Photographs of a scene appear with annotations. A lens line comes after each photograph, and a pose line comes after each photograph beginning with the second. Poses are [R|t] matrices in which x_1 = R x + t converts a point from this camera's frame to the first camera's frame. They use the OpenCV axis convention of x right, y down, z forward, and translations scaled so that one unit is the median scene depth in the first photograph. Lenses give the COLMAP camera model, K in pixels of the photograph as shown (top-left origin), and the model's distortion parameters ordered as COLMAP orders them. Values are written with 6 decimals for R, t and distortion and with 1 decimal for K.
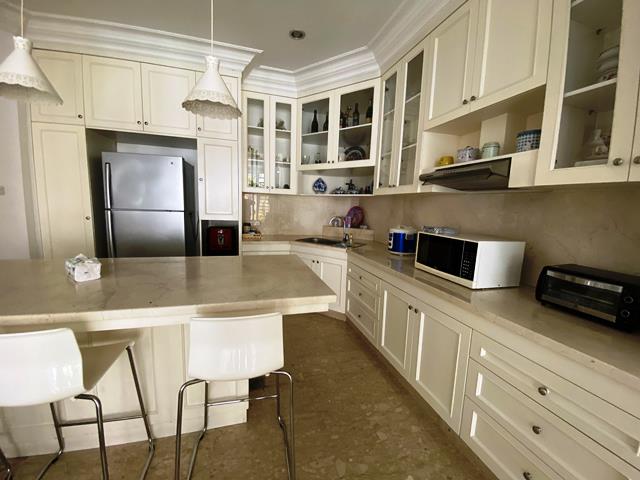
lens RADIAL K [[262.5, 0, 321.4], [0, 262.5, 239.7], [0, 0, 1]] dist [0.020714, -0.019867]
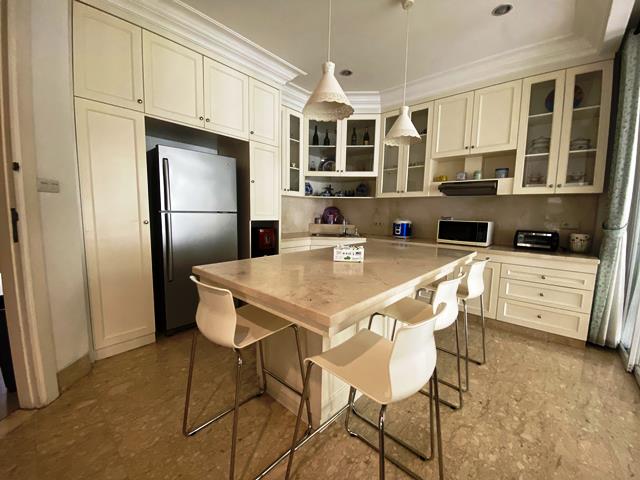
lens RADIAL K [[262.5, 0, 321.4], [0, 262.5, 239.7], [0, 0, 1]] dist [0.020714, -0.019867]
pose [[0.846106, -0.077056, 0.527416, -0.834861], [0.080673, 0.996609, 0.016187, 0.004014], [-0.526875, 0.028853, 0.849453, -0.008142]]
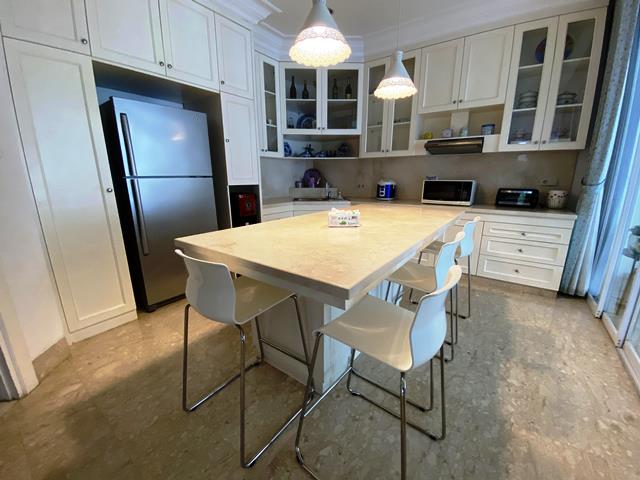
lens RADIAL K [[262.5, 0, 321.4], [0, 262.5, 239.7], [0, 0, 1]] dist [0.020714, -0.019867]
pose [[0.790744, -0.183447, 0.584013, -0.847466], [0.109394, 0.981030, 0.160038, -0.000116], [-0.602293, -0.062661, 0.795812, 0.046764]]
